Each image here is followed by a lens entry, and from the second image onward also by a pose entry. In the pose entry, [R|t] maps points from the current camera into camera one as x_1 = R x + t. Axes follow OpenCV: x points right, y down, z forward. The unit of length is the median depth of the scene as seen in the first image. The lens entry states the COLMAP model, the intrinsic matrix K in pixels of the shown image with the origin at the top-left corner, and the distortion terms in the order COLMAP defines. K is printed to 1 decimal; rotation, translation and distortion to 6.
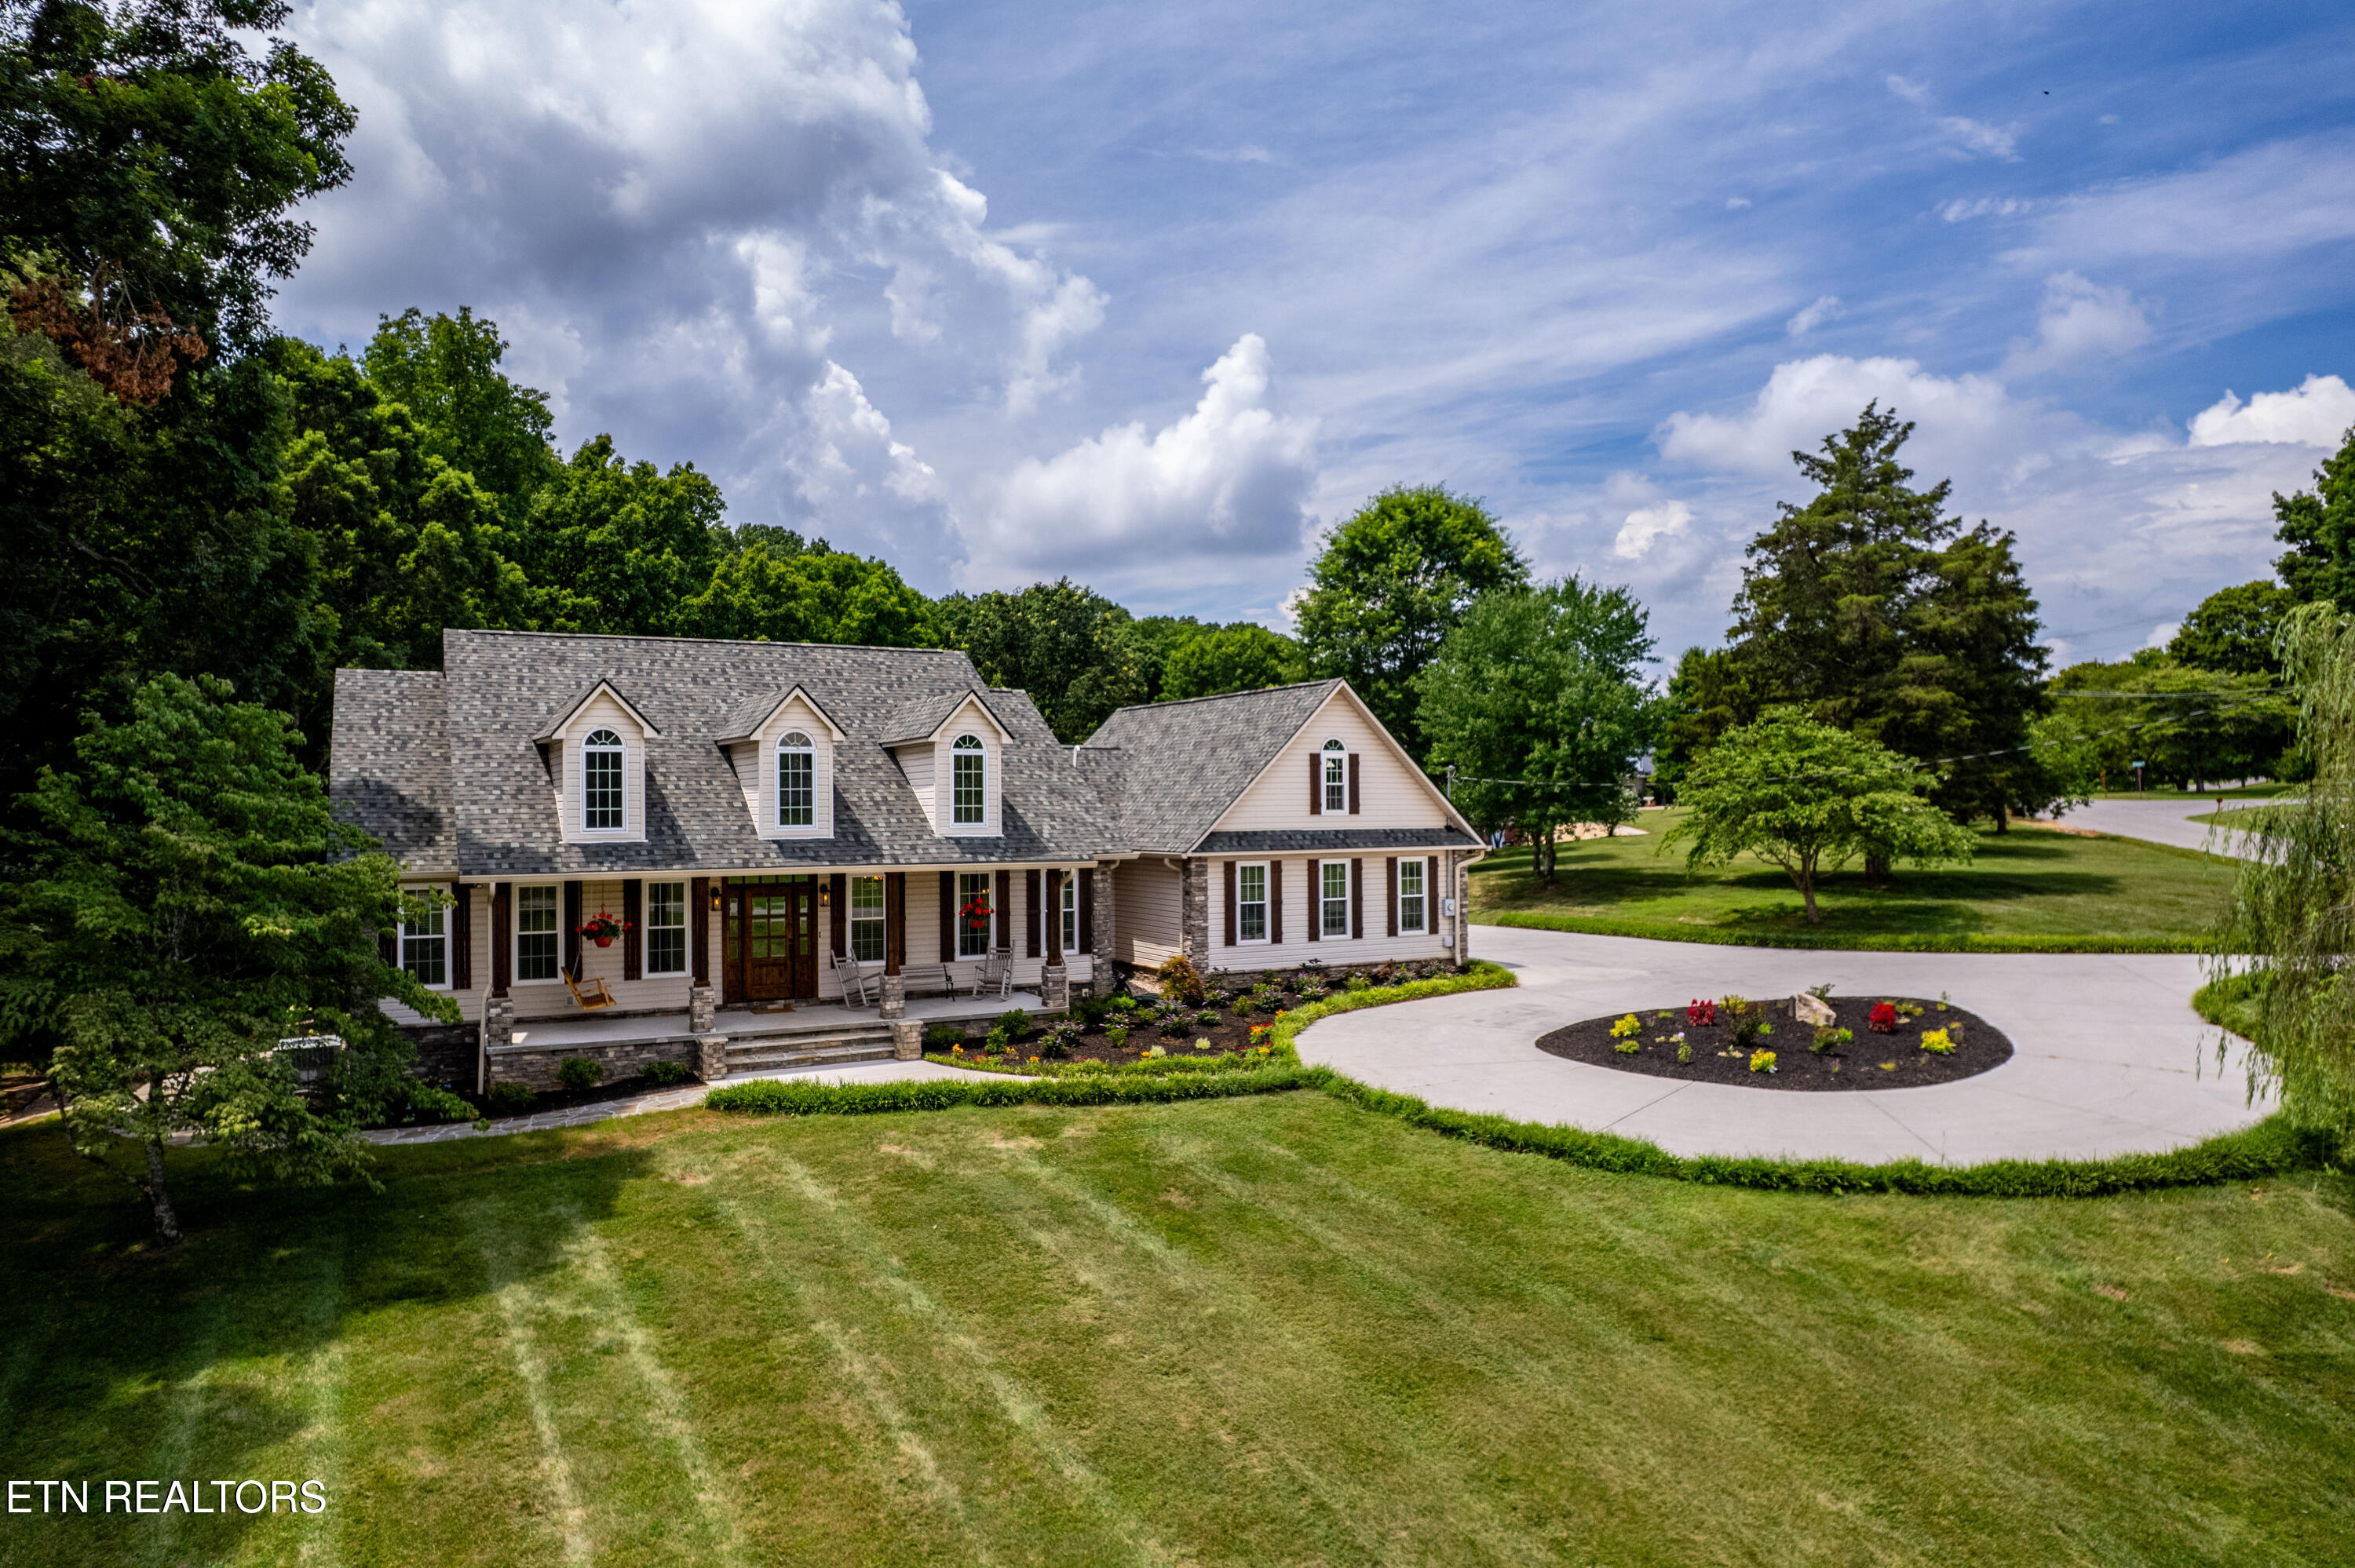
lens RADIAL K [[1496.4, 0, 1176.2], [0, 1496.4, 788.1], [0, 0, 1]] dist [-0.081560, 0.070073]
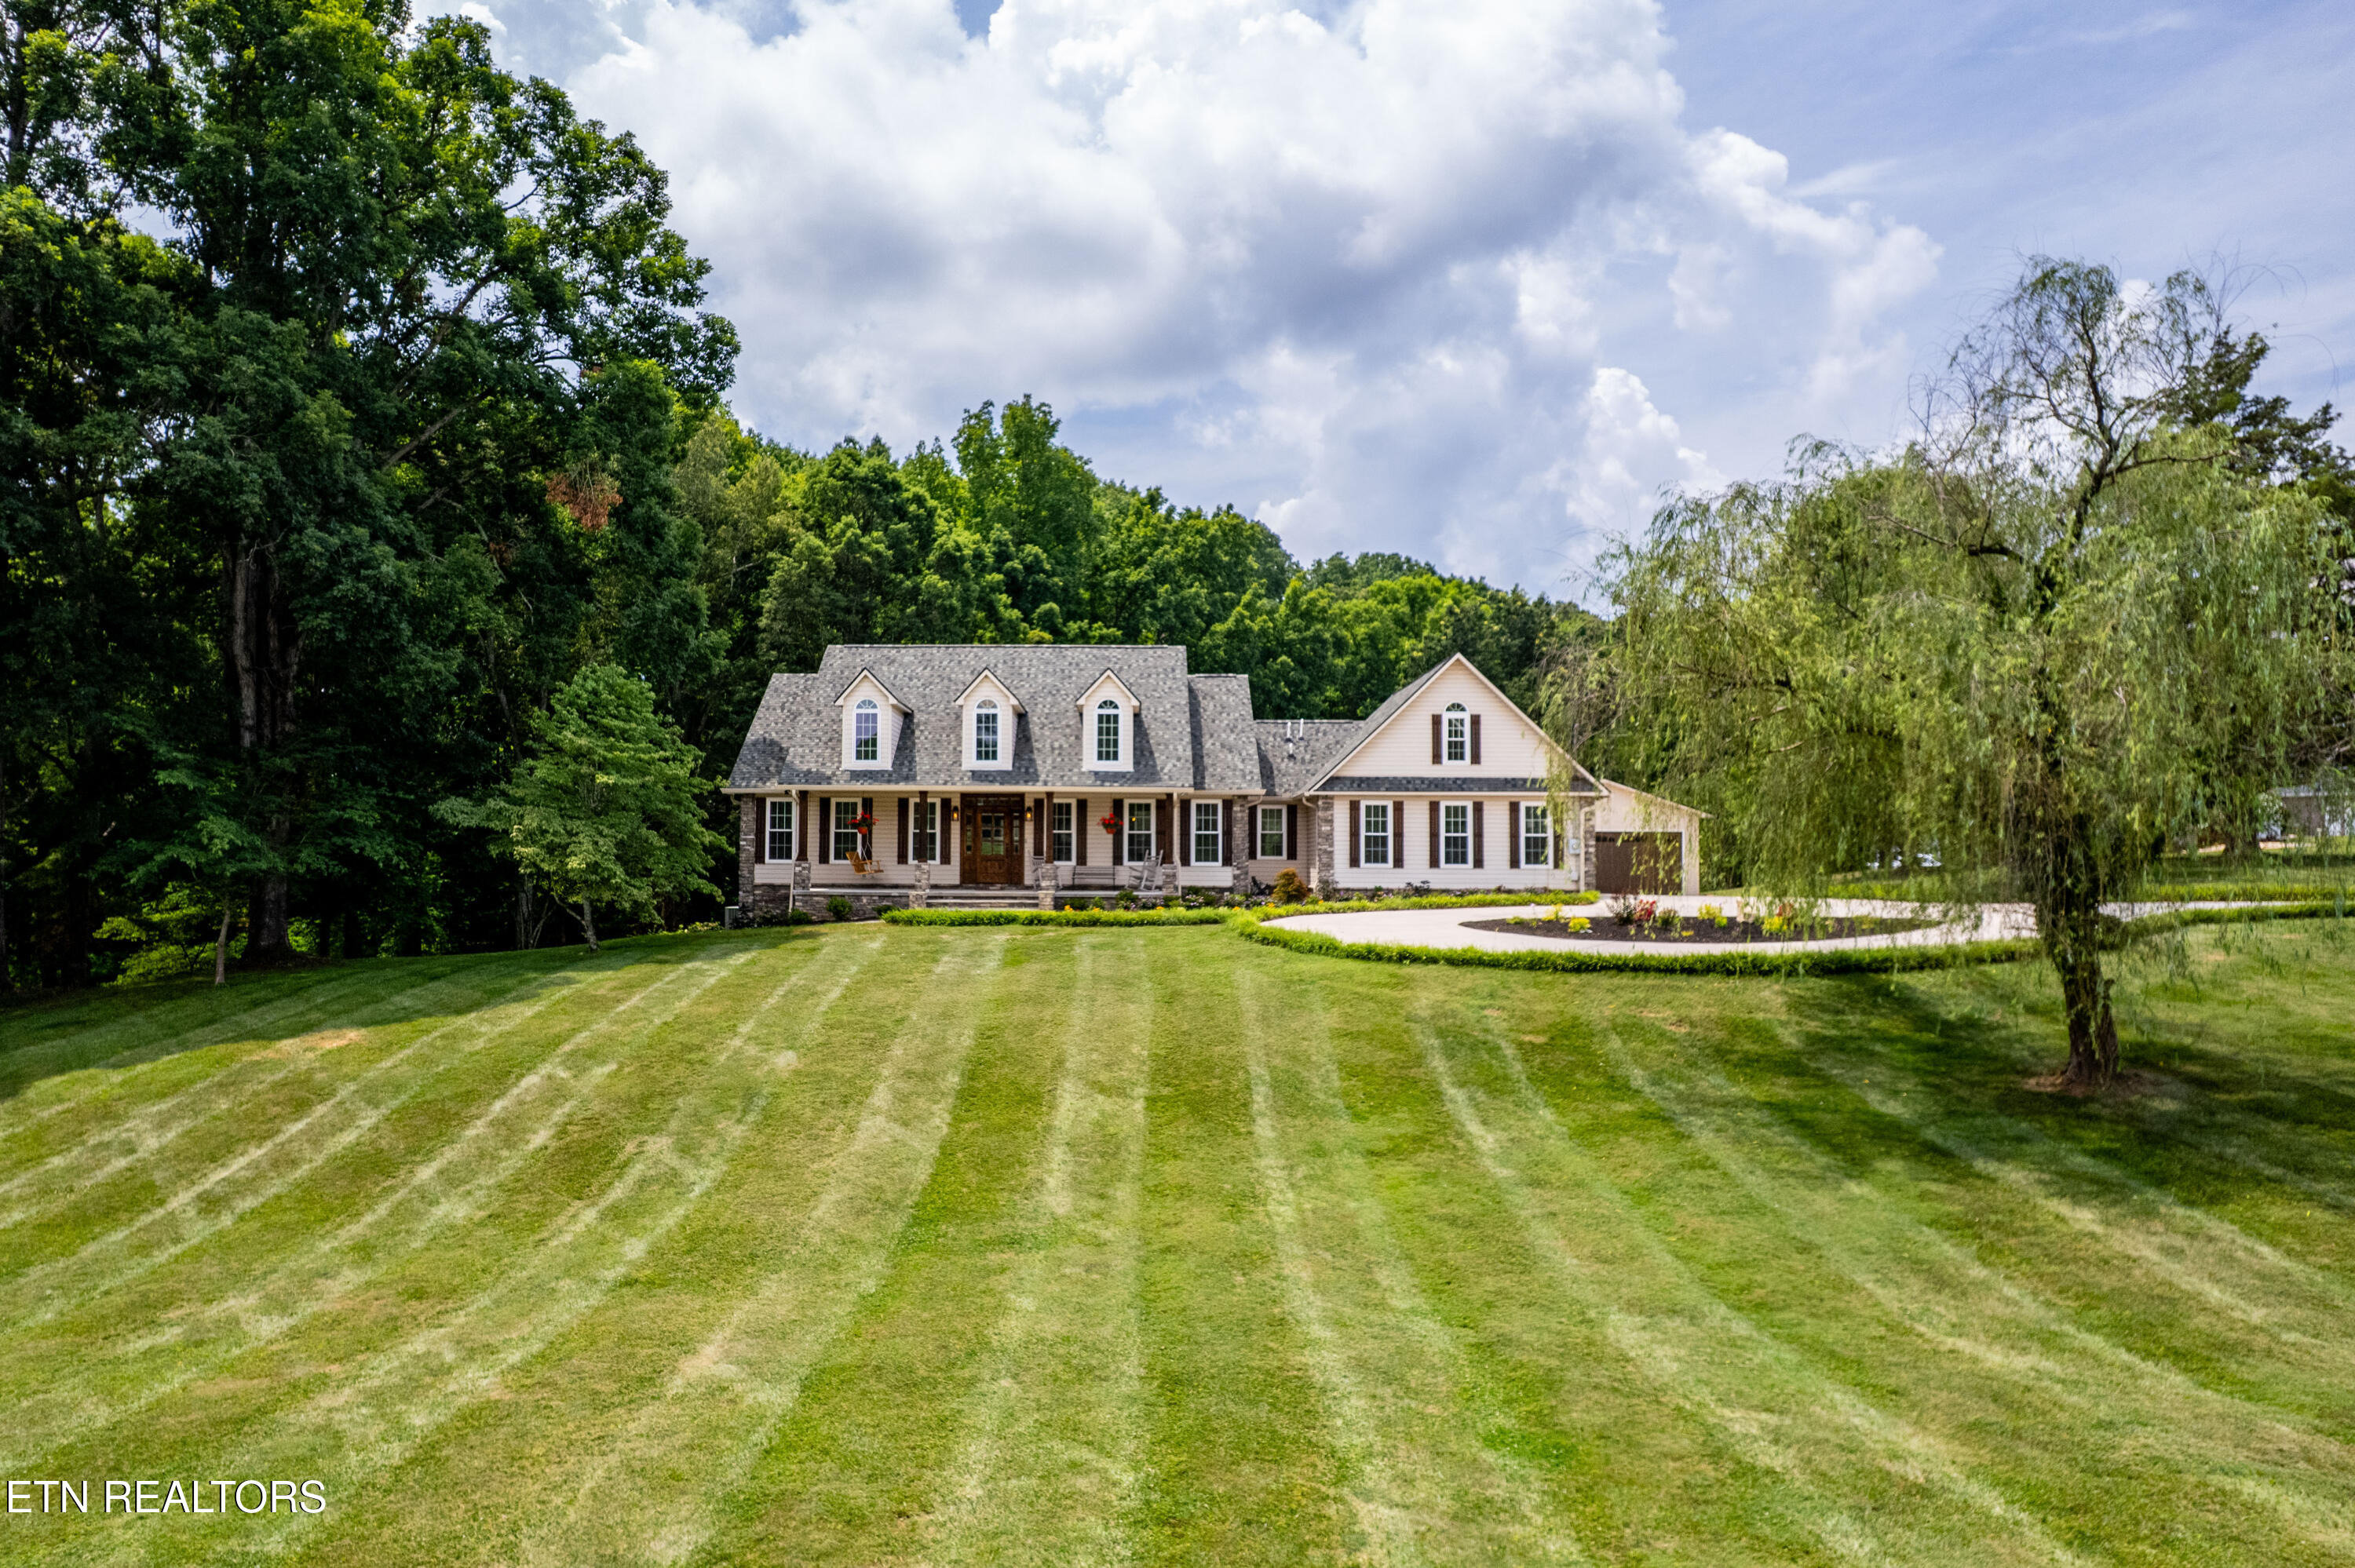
lens RADIAL K [[1667.3, 0, 1094.3], [0, 1667.3, 789.4], [0, 0, 1]] dist [-0.042501, 0.002317]
pose [[0.862924, -0.008822, -0.505257, 0.533792], [-0.007080, 0.999538, -0.029545, 0.079589], [0.505284, 0.029072, 0.862463, -0.309403]]
